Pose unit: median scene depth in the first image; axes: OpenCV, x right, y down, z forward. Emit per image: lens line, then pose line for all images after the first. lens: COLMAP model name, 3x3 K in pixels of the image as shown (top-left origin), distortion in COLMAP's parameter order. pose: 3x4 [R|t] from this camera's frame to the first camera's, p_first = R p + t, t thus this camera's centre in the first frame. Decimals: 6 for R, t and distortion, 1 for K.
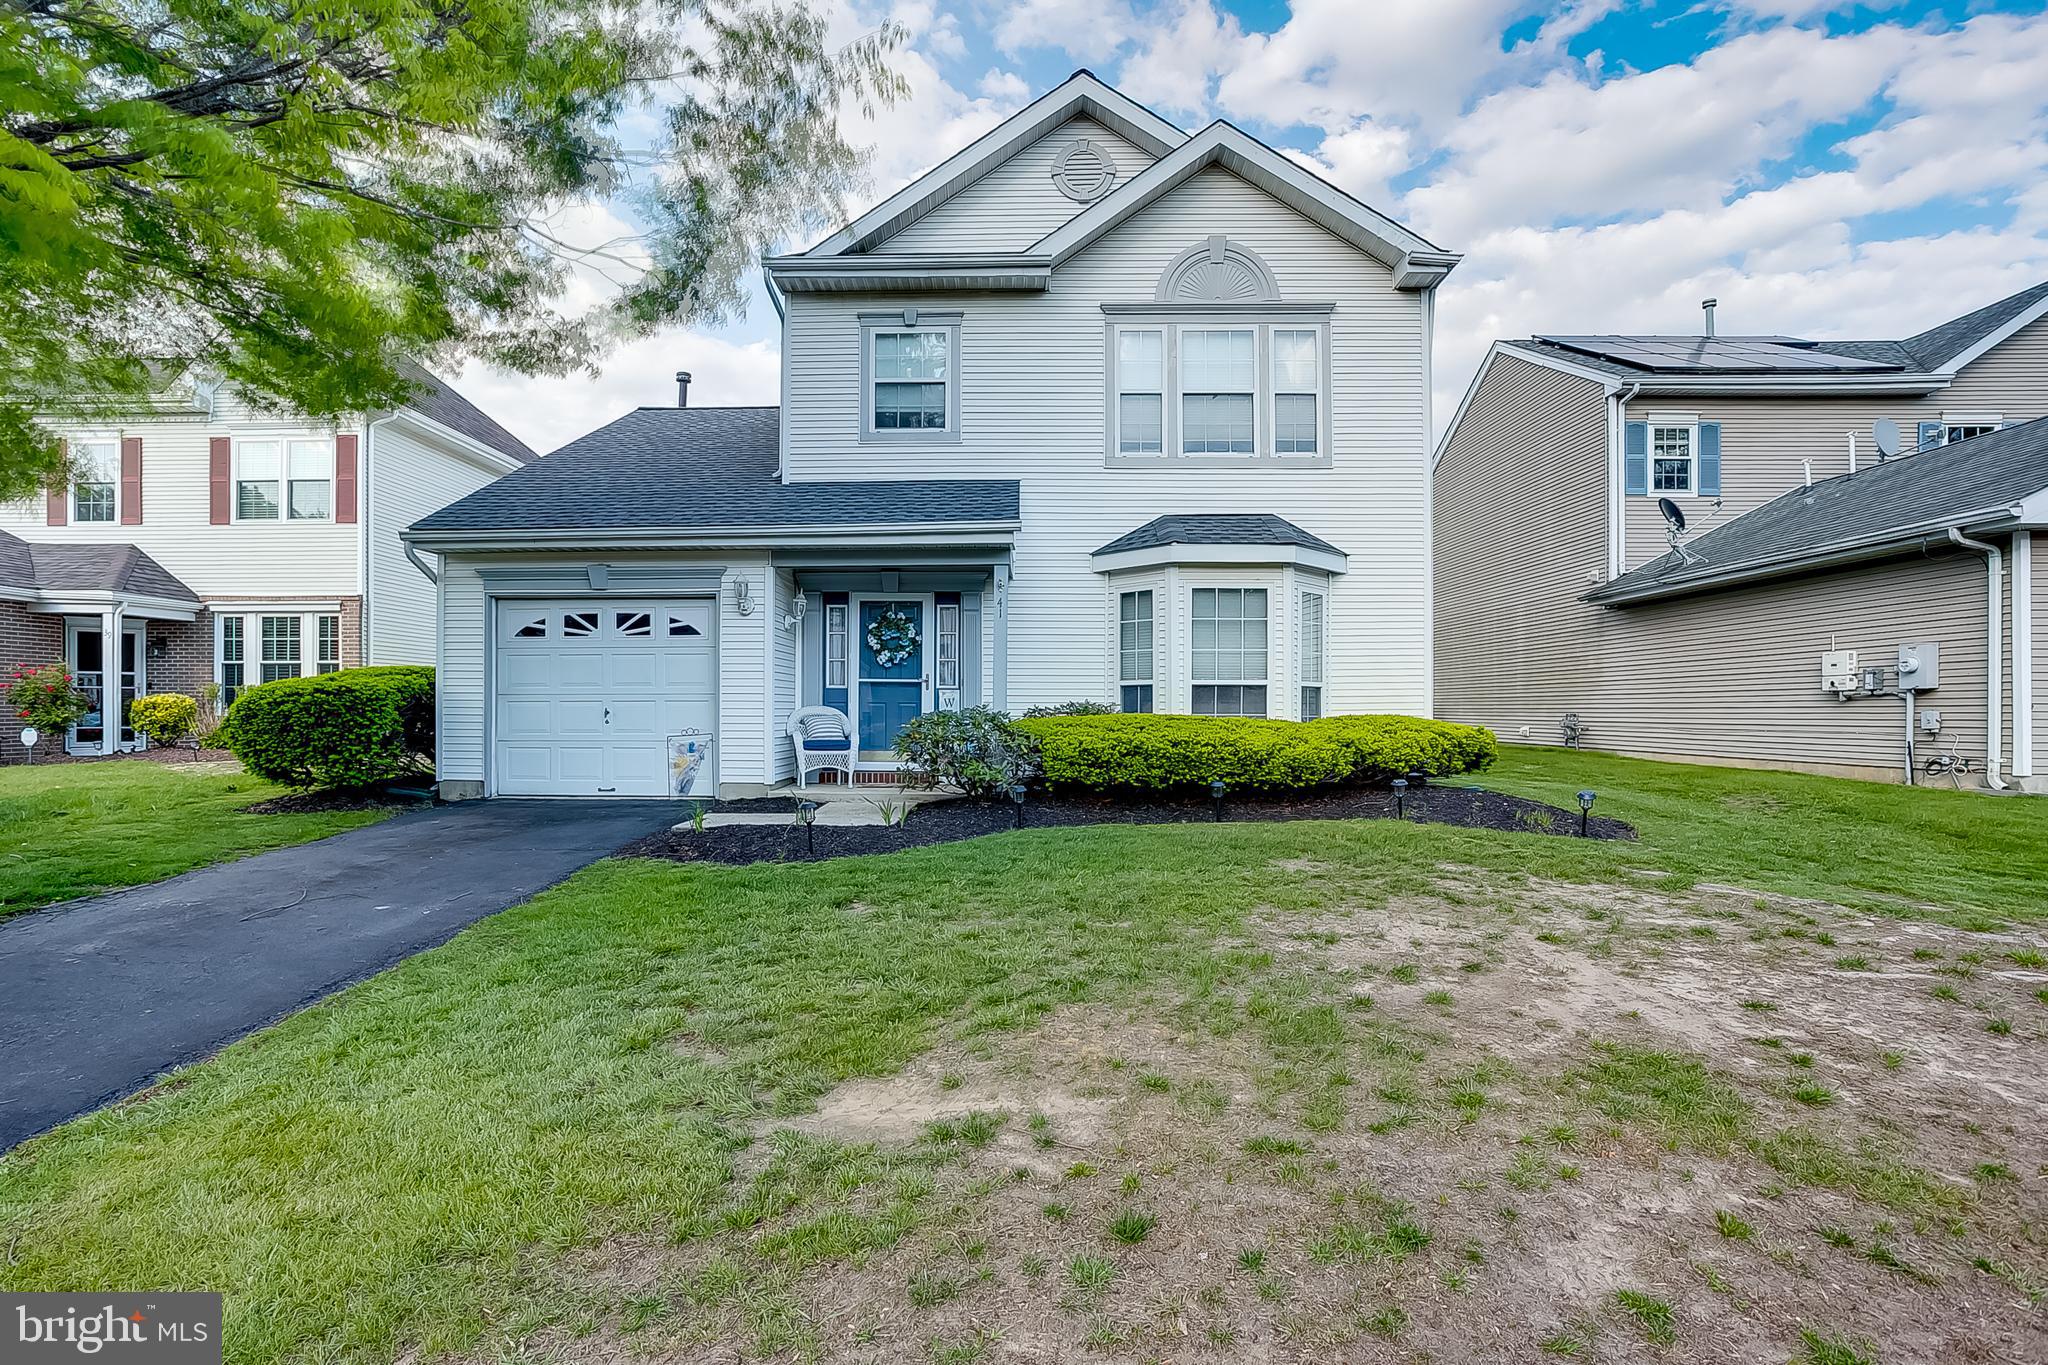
lens RADIAL K [[938.9, 0, 1019.3], [0, 938.9, 699.3], [0, 0, 1]] dist [-0.022678, 0.002674]
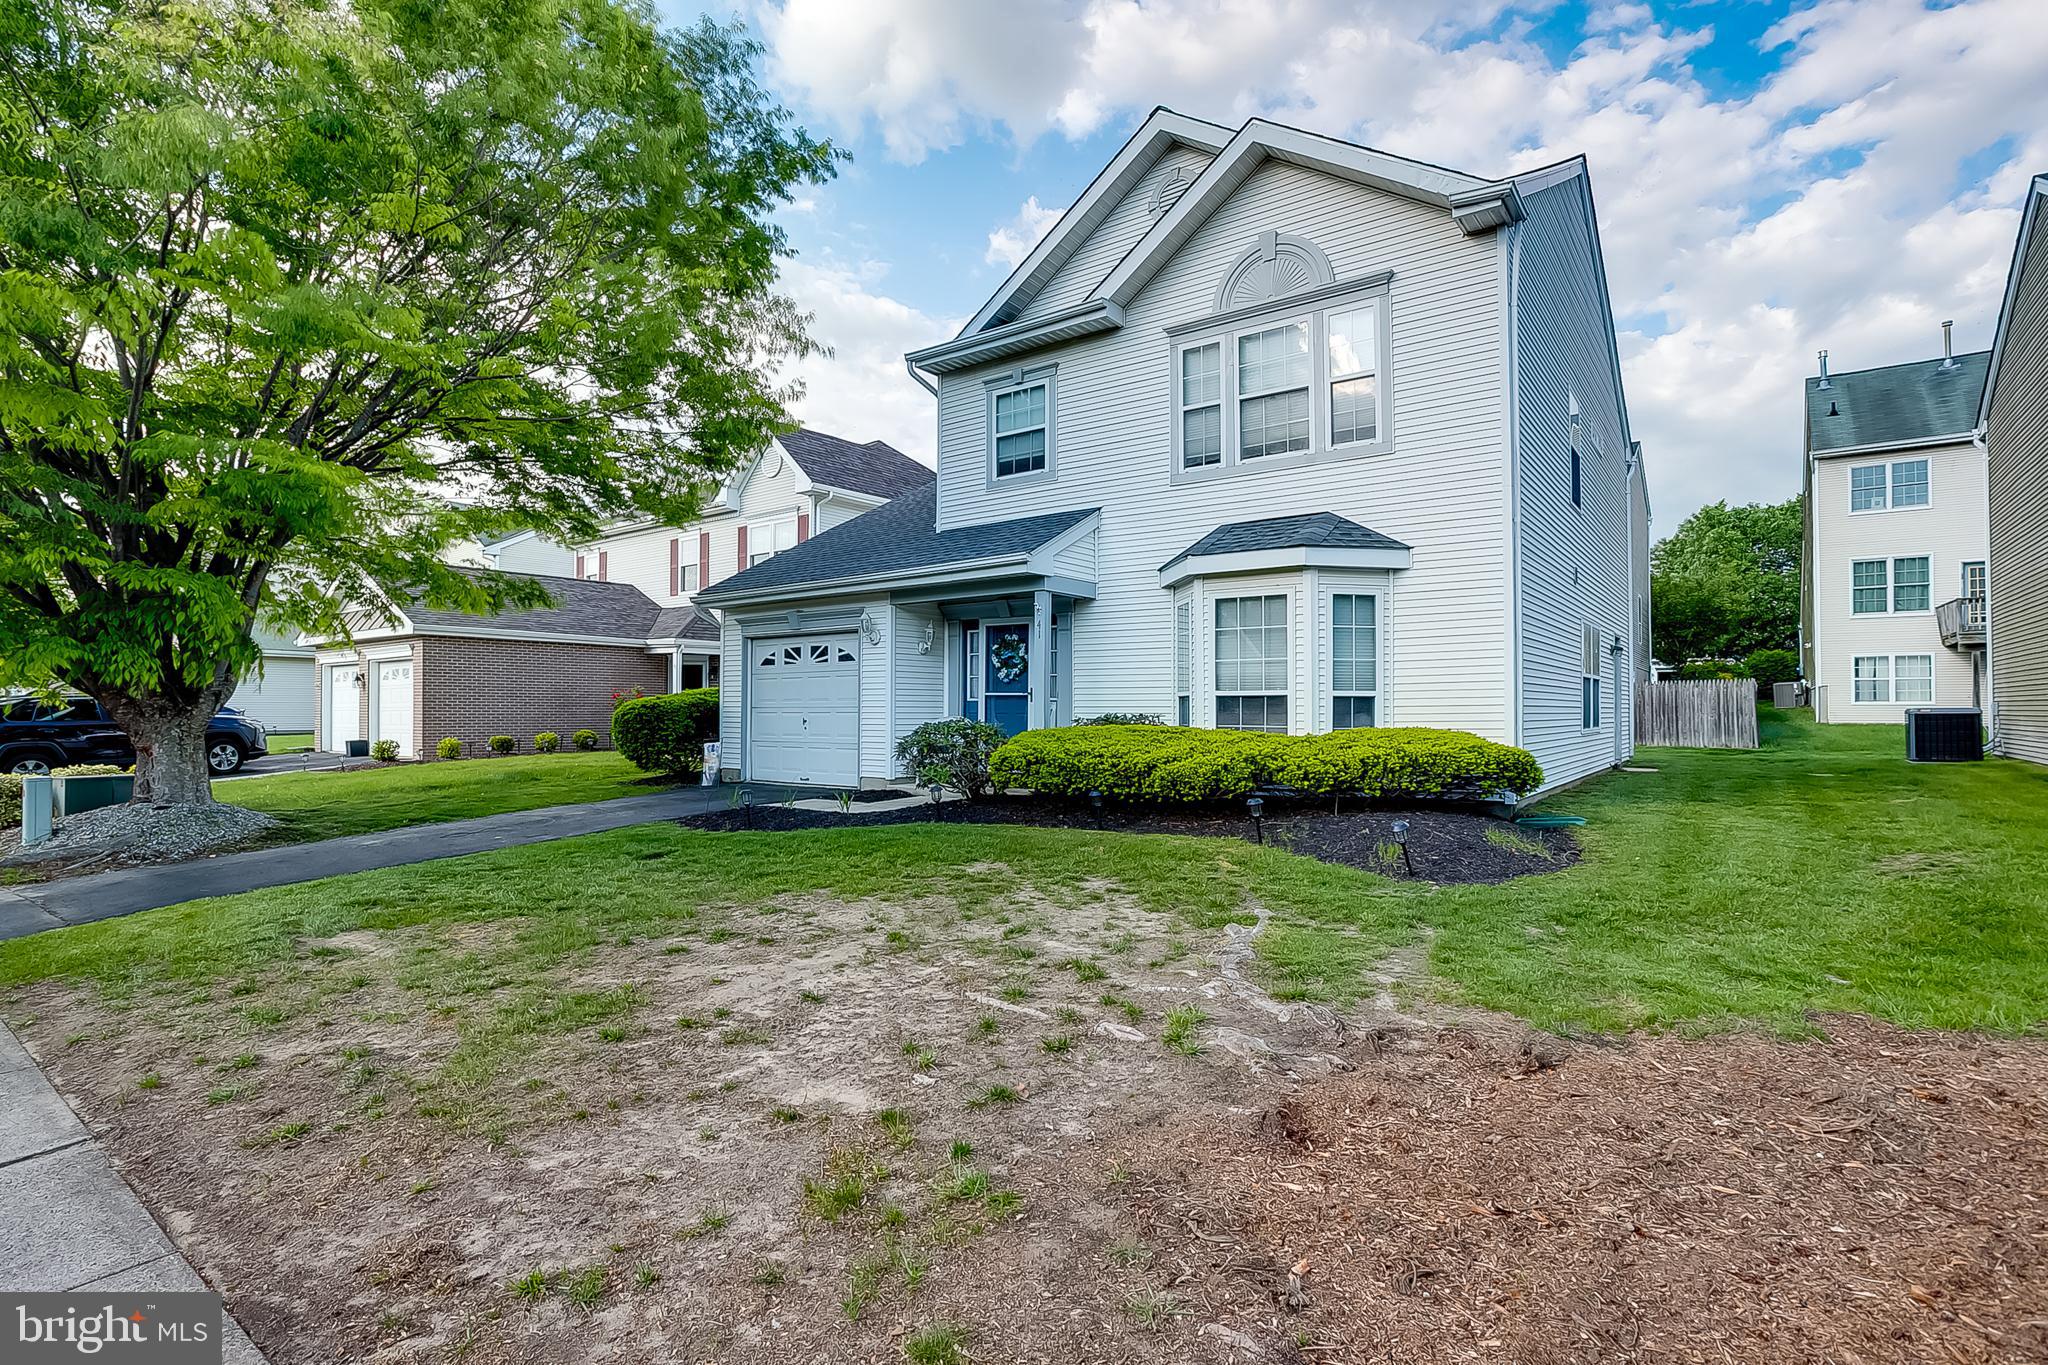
lens RADIAL K [[938.9, 0, 1010.6], [0, 938.9, 679.1], [0, 0, 1]] dist [-0.022678, 0.002674]
pose [[0.825686, -0.019433, -0.563795, 0.530323], [0.006400, 0.999665, -0.025084, -0.009736], [0.564094, 0.017103, 0.825534, 0.055453]]
